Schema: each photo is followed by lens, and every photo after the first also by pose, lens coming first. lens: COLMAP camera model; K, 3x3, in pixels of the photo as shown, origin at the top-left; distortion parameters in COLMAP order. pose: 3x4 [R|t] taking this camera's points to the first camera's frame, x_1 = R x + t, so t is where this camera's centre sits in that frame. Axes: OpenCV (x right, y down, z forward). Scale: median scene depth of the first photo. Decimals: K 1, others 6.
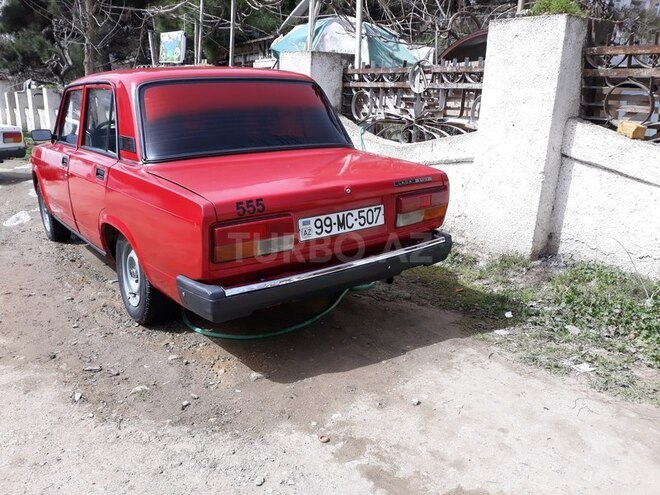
lens RADIAL K [[549.5, 0, 330.0], [0, 549.5, 247.5], [0, 0, 1]] dist [-0.003492, -0.002449]
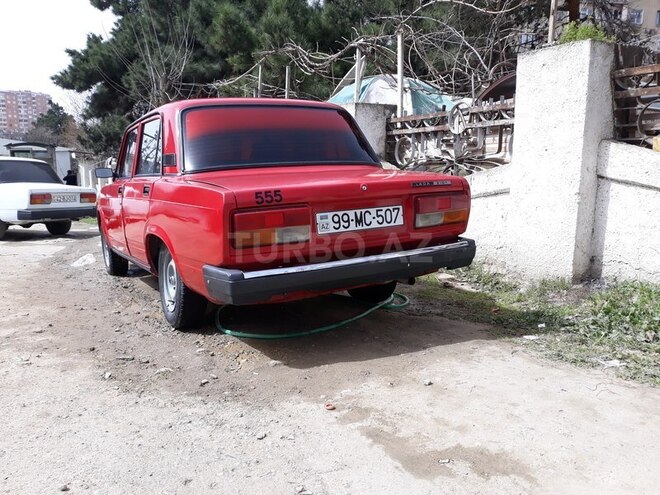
lens RADIAL K [[549.5, 0, 330.0], [0, 549.5, 247.5], [0, 0, 1]] dist [-0.003492, -0.002449]
pose [[0.993027, -0.016553, -0.116717, 0.077484], [0.000638, 0.990832, -0.135099, 0.133079], [0.117884, 0.134082, 0.983934, -0.026244]]
